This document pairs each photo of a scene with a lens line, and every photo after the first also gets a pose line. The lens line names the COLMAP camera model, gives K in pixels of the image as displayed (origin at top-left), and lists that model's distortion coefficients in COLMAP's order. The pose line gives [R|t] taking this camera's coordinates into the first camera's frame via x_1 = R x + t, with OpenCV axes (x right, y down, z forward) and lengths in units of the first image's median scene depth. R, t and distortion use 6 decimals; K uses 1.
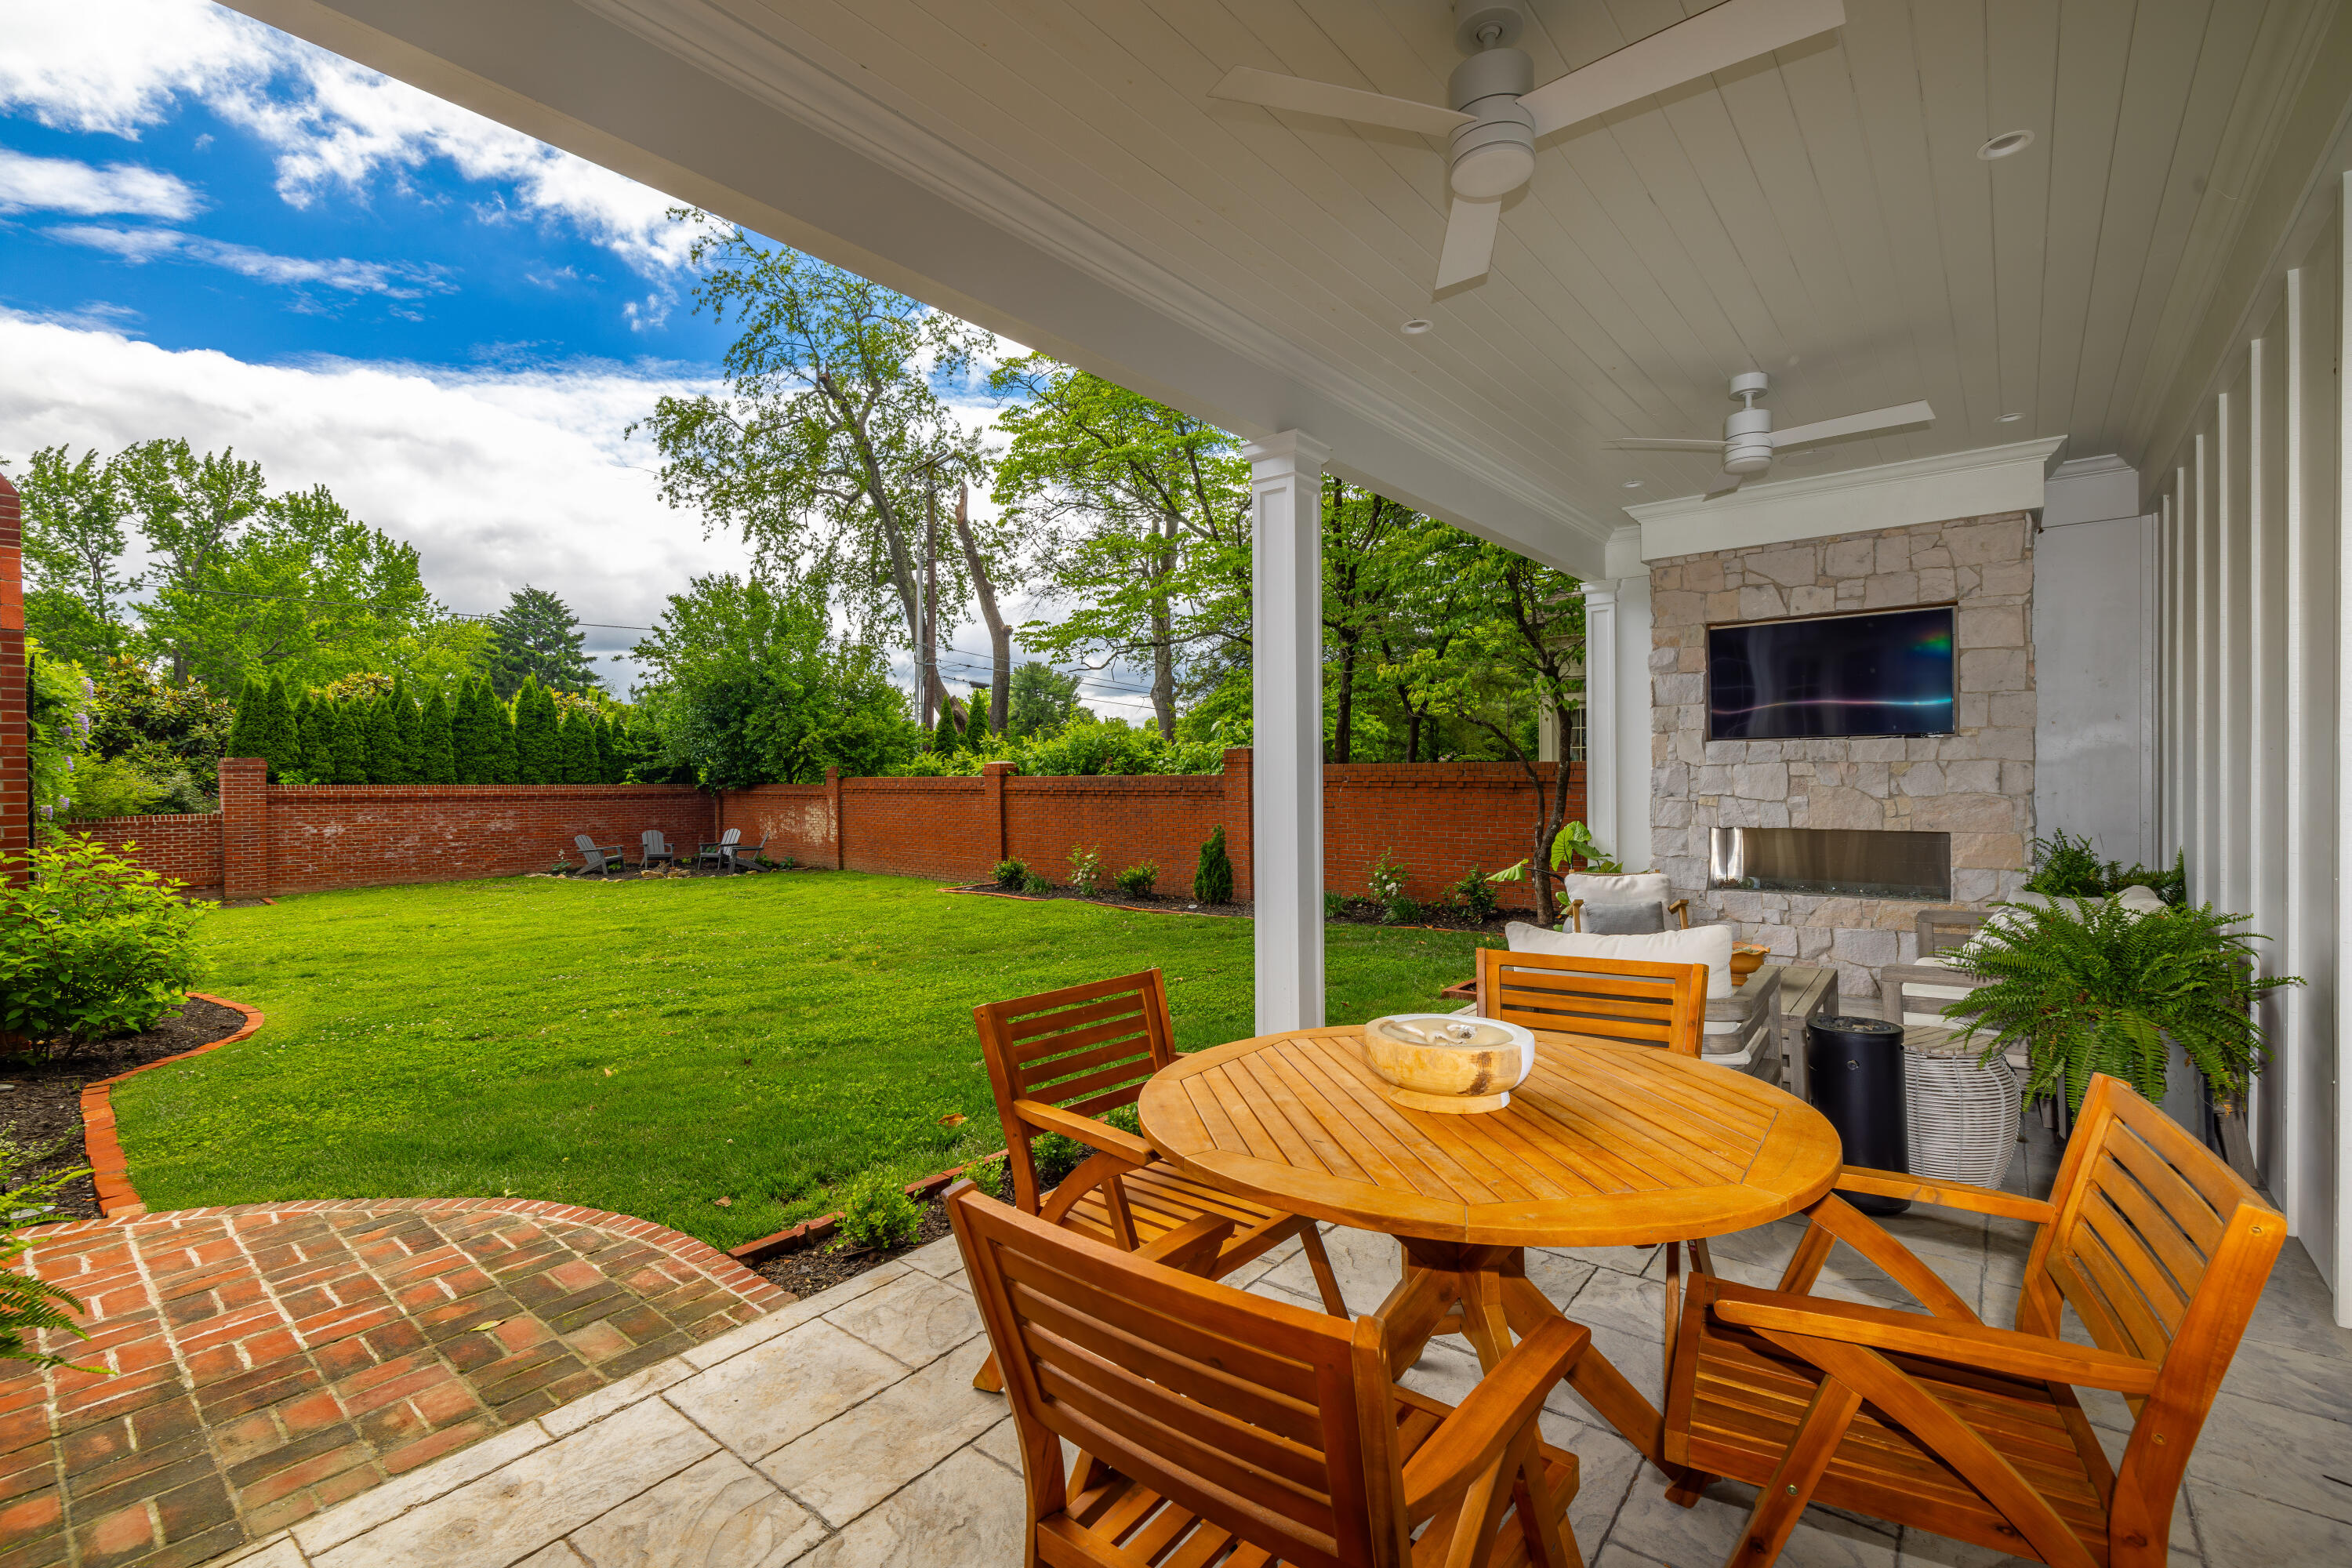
lens RADIAL K [[1010.1, 0, 1176.0], [0, 1010.1, 784.0], [0, 0, 1]] dist [0.000052, -0.000001]
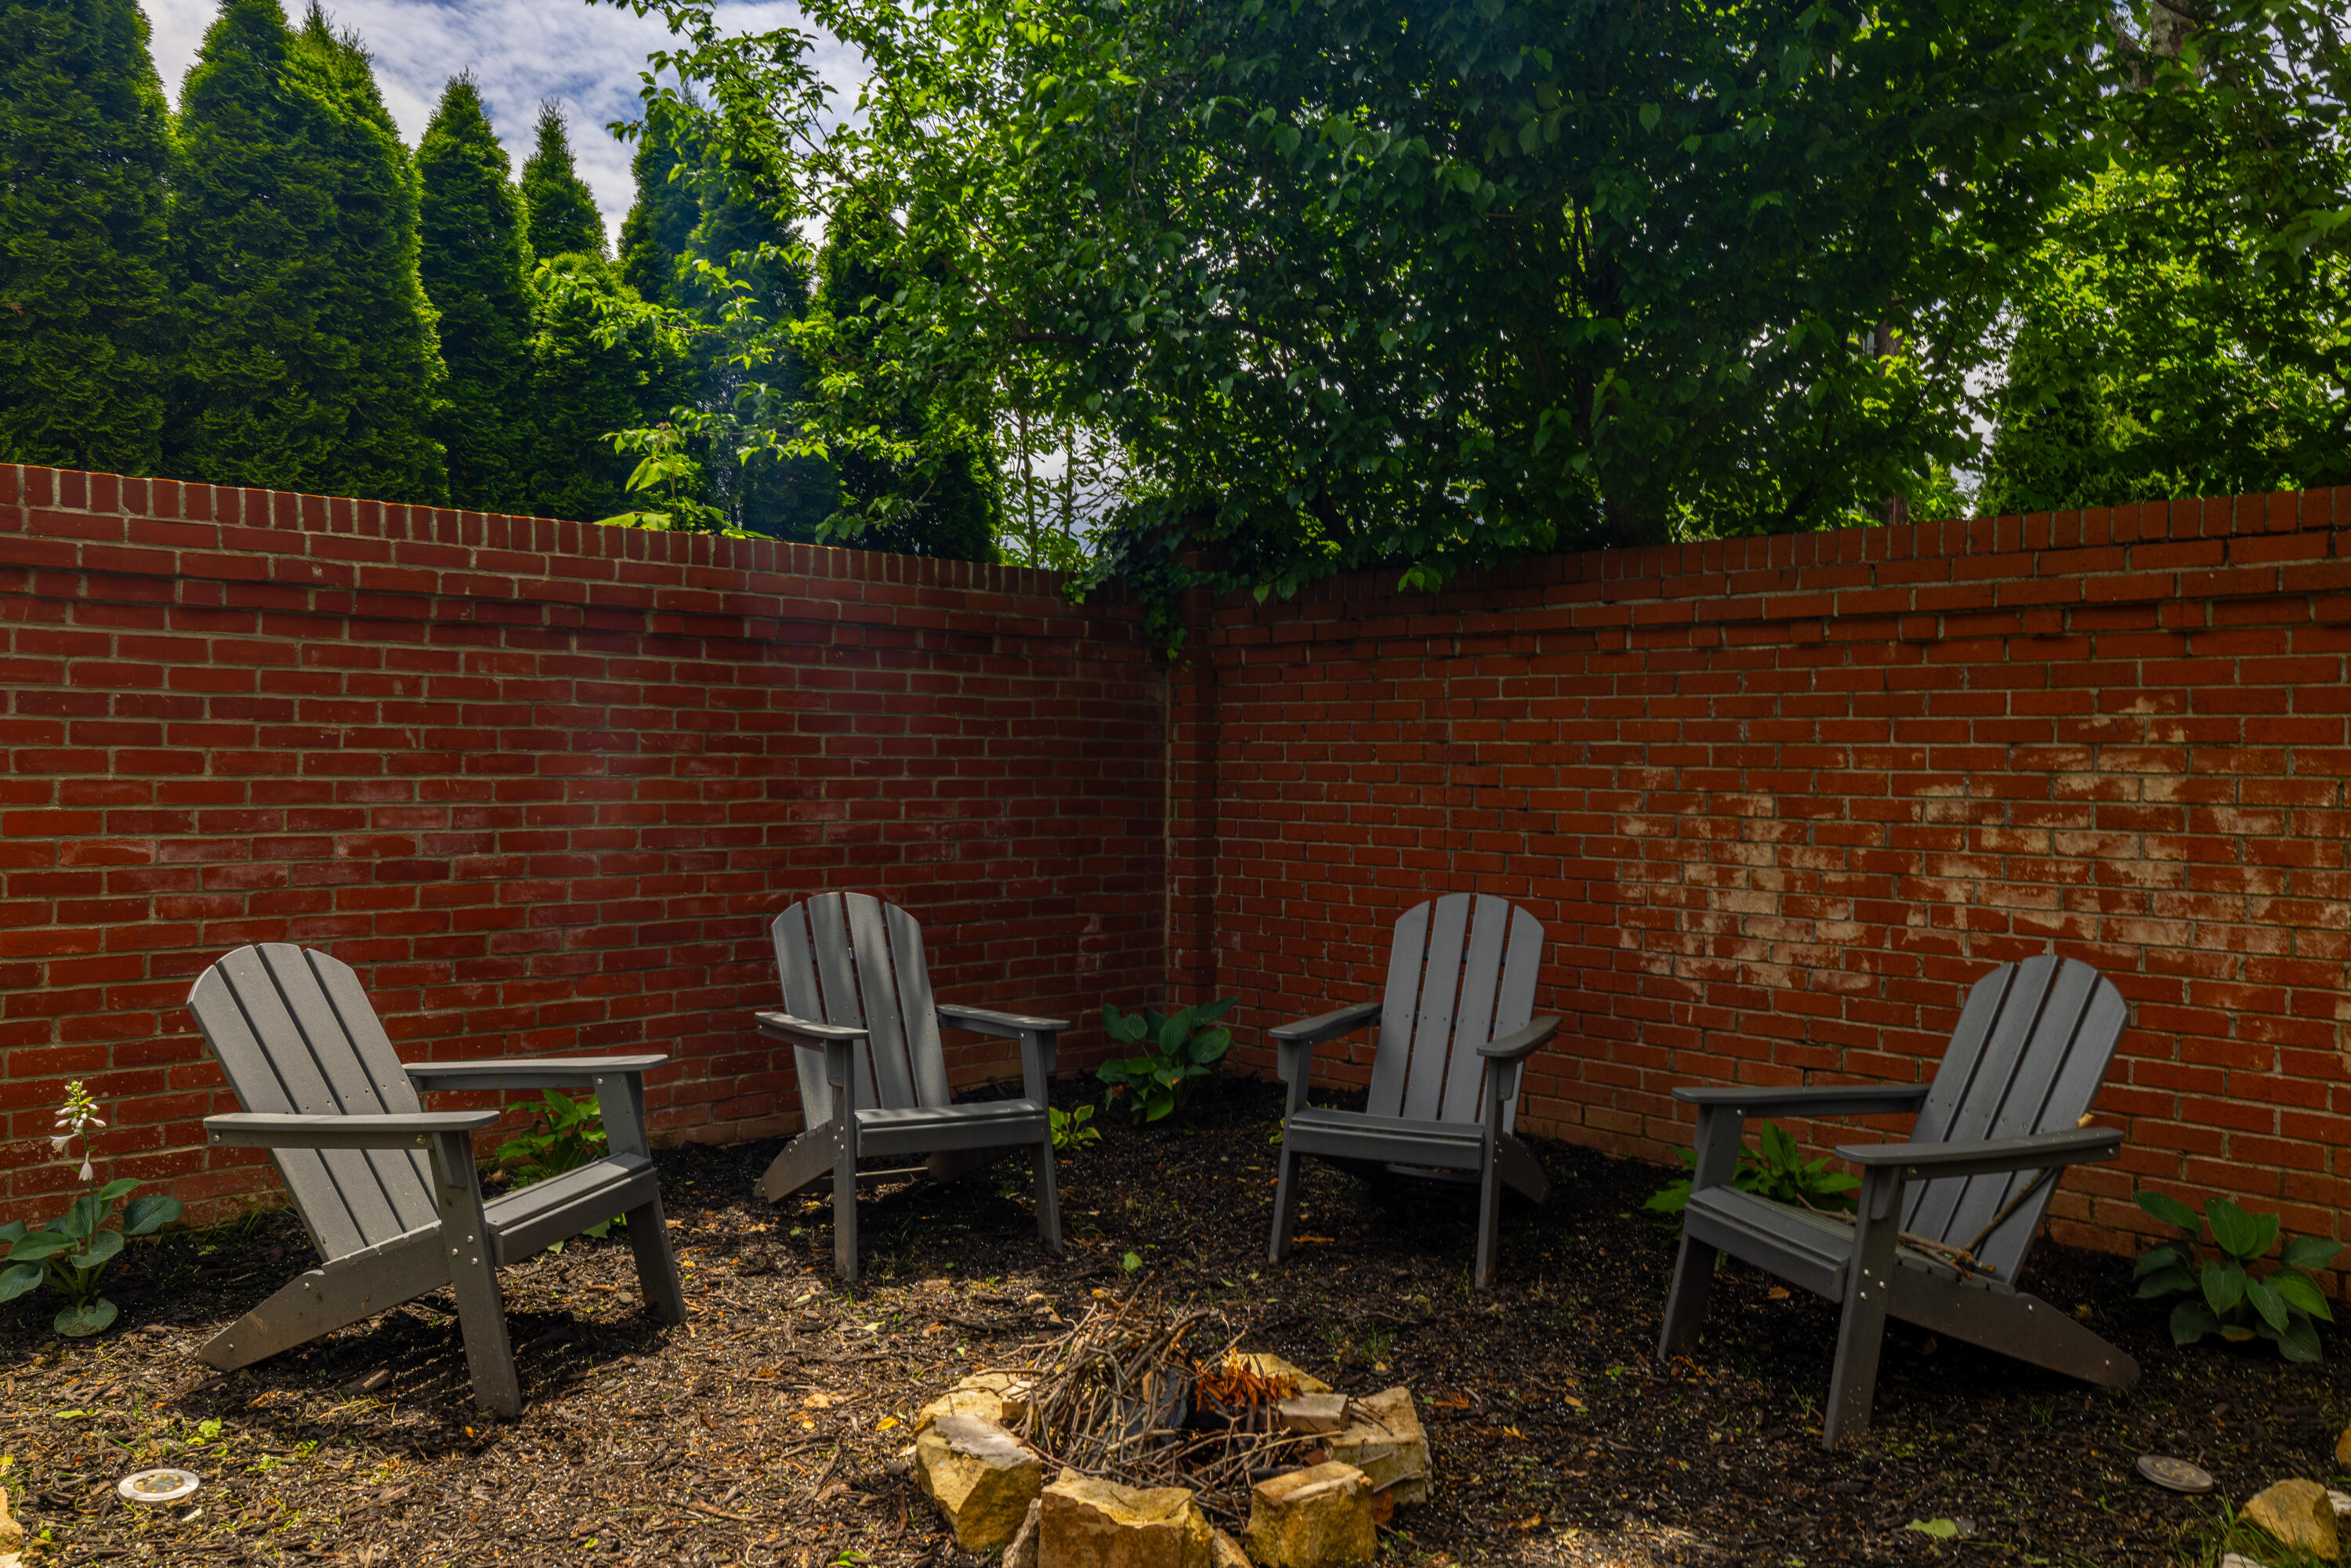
lens RADIAL K [[1763.7, 0, 1175.5], [0, 1763.7, 784.0], [0, 0, 1]] dist [-0.000421, -0.000032]
pose [[0.991363, 0.017592, -0.129960, -0.450066], [-0.016057, 0.999789, 0.012848, 0.029529], [0.130158, -0.010650, 0.991436, 0.791870]]
